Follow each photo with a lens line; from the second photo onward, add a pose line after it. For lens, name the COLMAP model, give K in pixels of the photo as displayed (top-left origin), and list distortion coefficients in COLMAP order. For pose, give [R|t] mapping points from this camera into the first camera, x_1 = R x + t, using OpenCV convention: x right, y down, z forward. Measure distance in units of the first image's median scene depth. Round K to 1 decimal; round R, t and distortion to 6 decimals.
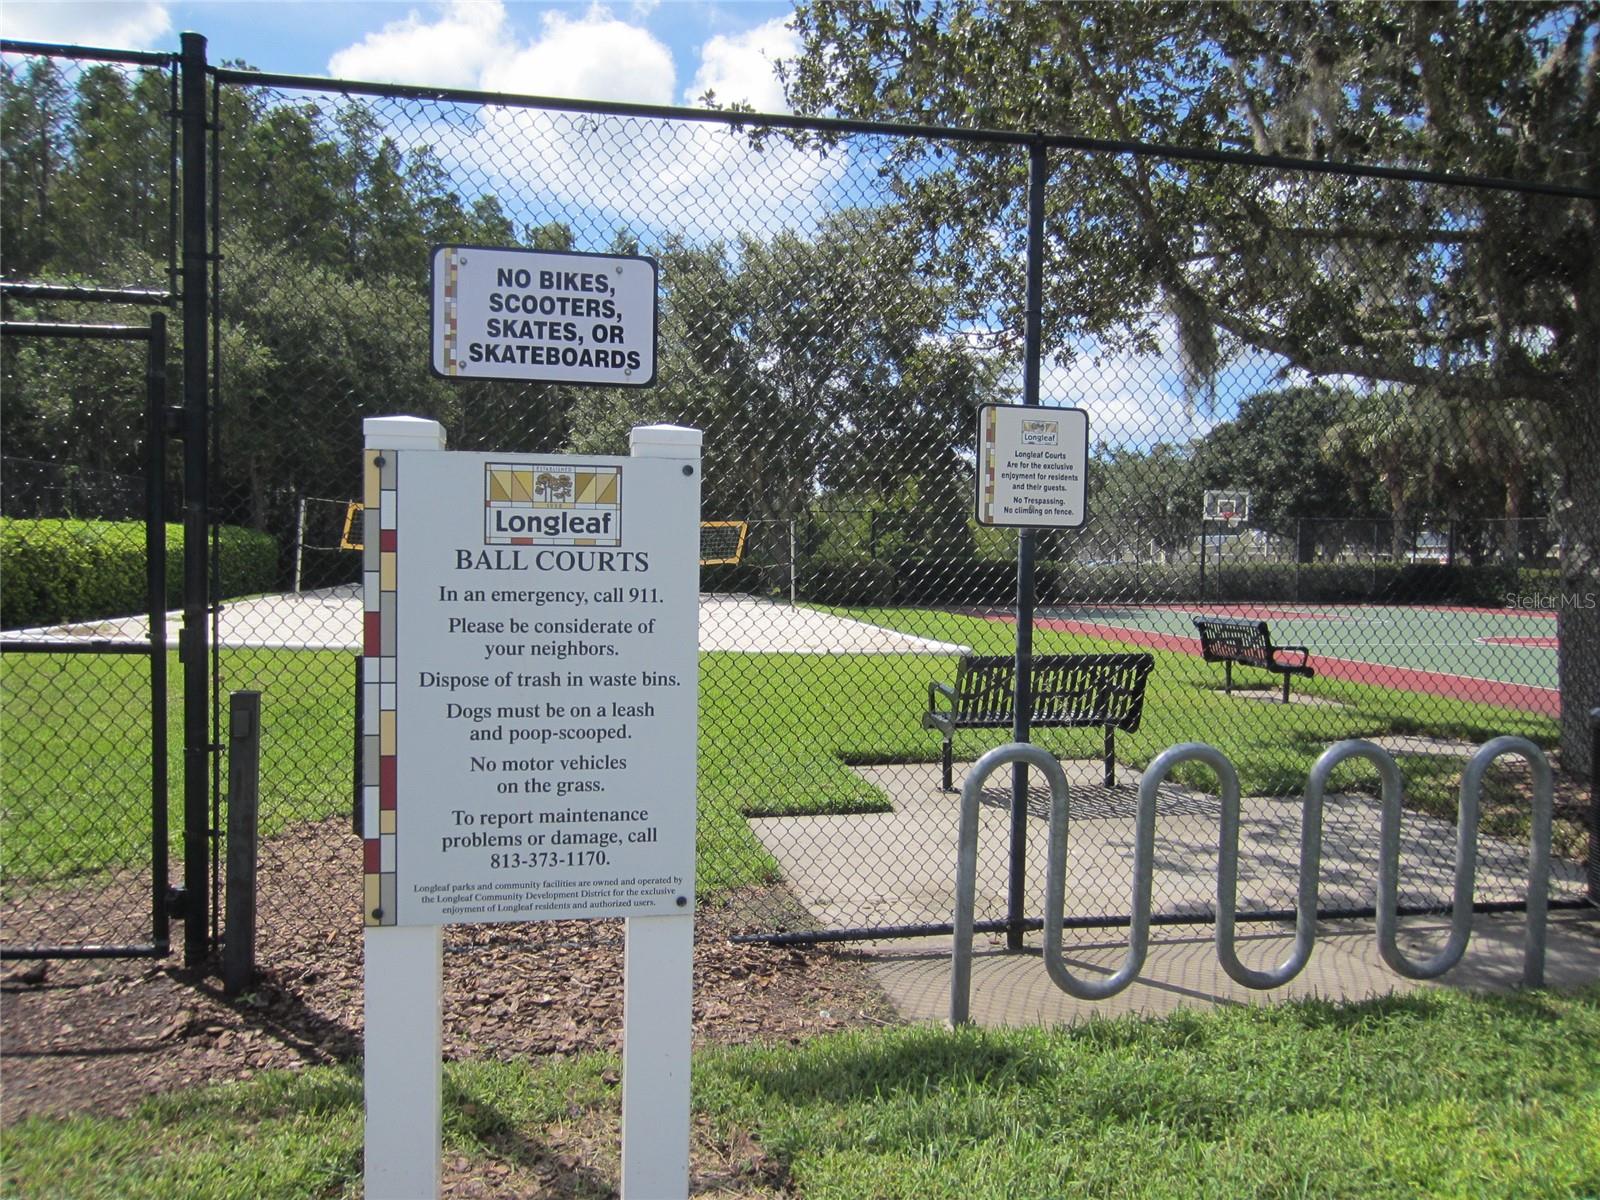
lens RADIAL K [[1160.8, 0, 800.0], [0, 1160.8, 600.0], [0, 0, 1]] dist [0.006887, -0.025247]
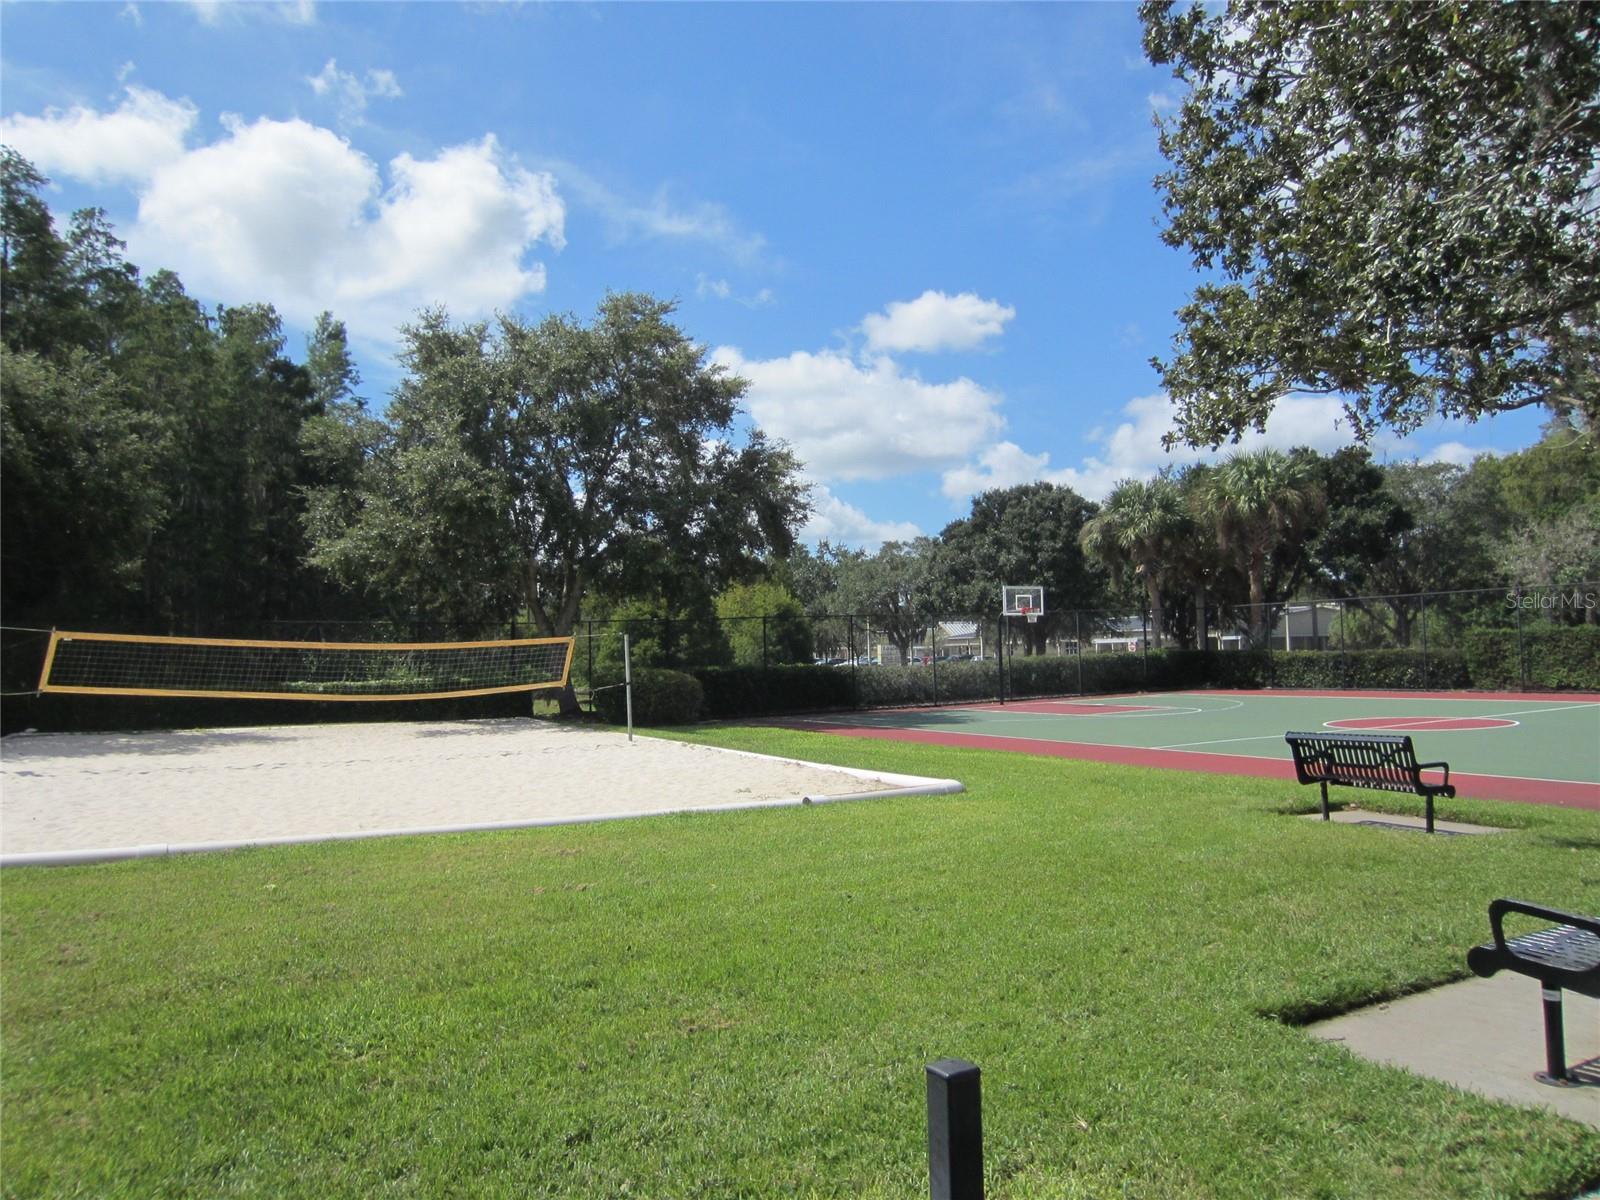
lens RADIAL K [[1160.8, 0, 800.0], [0, 1160.8, 600.0], [0, 0, 1]] dist [0.006887, -0.025247]
pose [[0.961129, -0.032647, 0.274161, -0.075548], [0.056794, 0.995127, -0.080601, -0.011031], [-0.270194, 0.093039, 0.958300, 0.088277]]
